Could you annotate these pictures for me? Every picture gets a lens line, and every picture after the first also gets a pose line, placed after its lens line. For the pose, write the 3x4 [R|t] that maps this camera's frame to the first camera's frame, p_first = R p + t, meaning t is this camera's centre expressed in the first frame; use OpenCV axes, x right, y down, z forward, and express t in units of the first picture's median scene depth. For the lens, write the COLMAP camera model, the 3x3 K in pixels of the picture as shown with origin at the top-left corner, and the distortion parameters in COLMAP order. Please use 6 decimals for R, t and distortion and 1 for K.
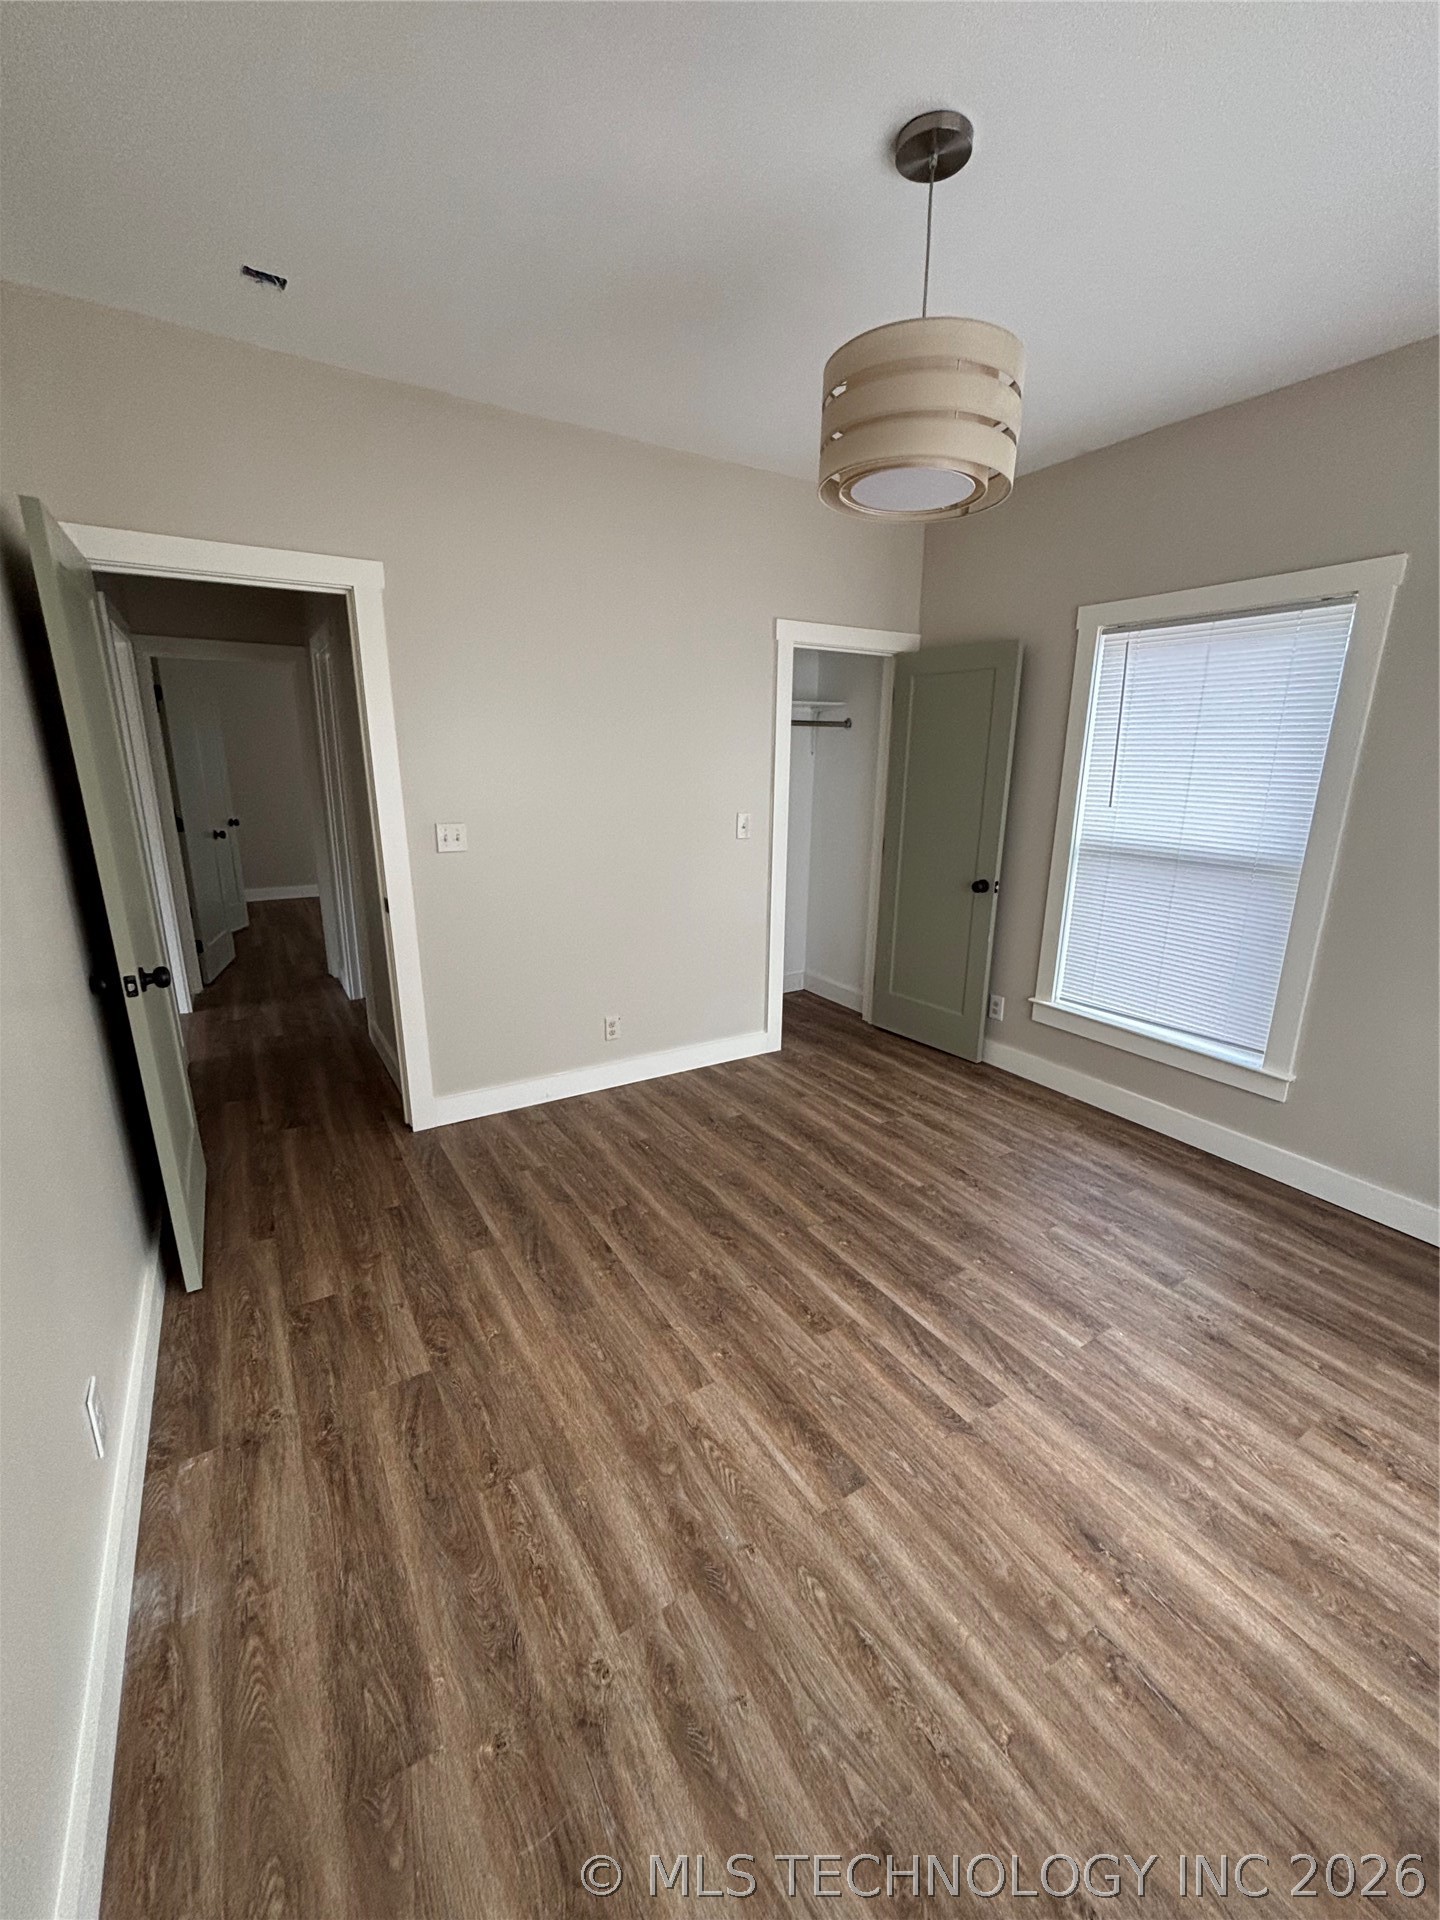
lens RADIAL K [[771.2, 0, 726.1], [0, 771.2, 951.1], [0, 0, 1]] dist [0.005998, 0.000525]
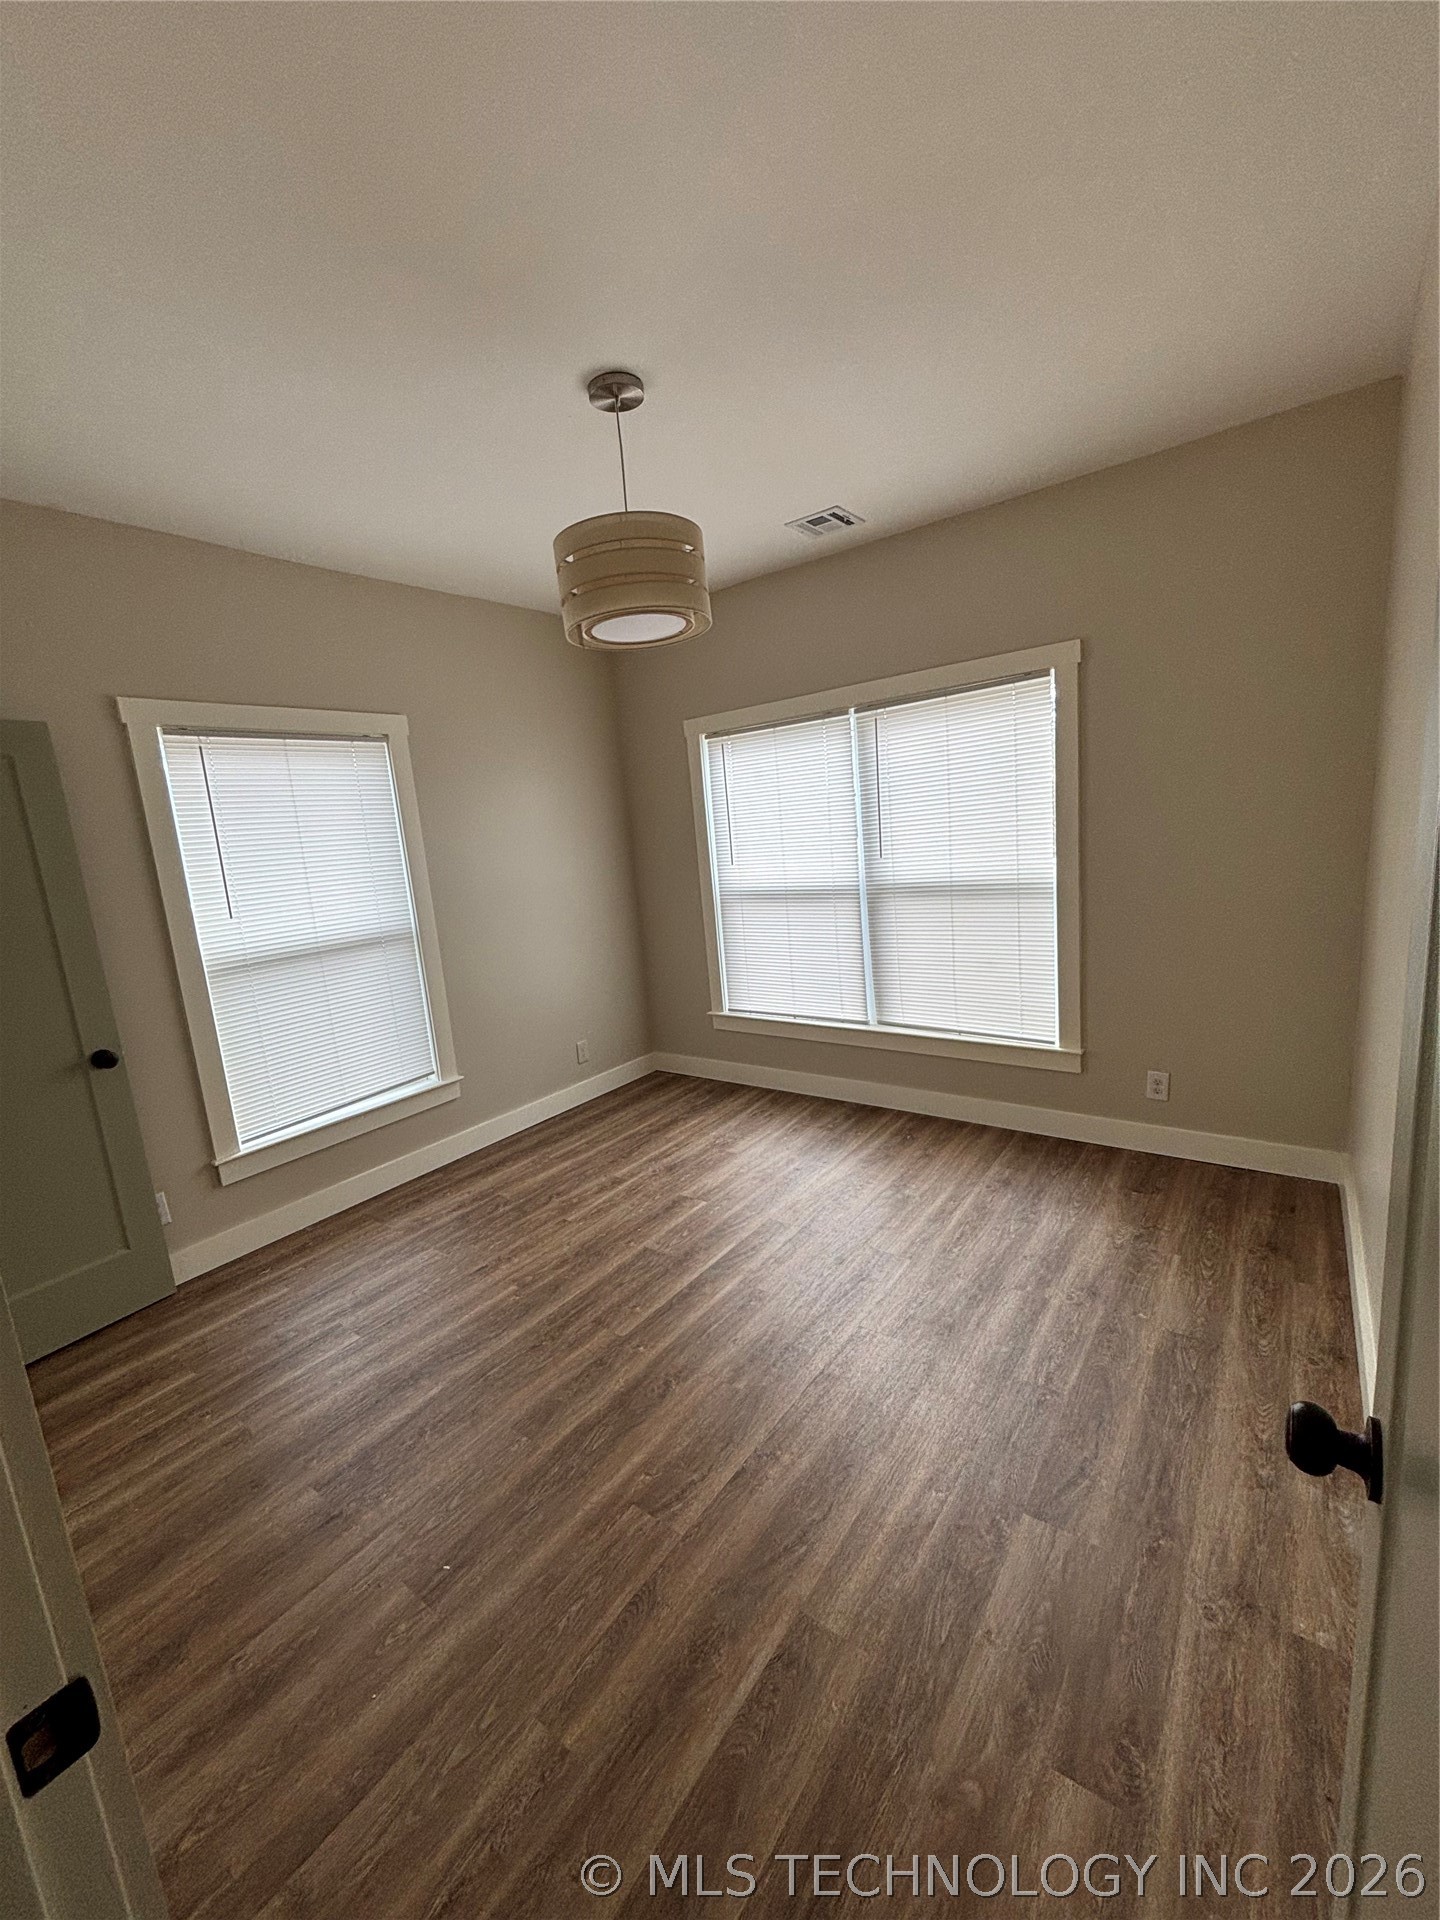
lens RADIAL K [[771.2, 0, 721.2], [0, 771.2, 964.6], [0, 0, 1]] dist [0.005998, 0.000525]
pose [[-0.350332, -0.145167, 0.925307, -0.766859], [0.310001, 0.914265, 0.260804, -0.264602], [-0.883836, 0.378215, -0.275295, 1.034446]]
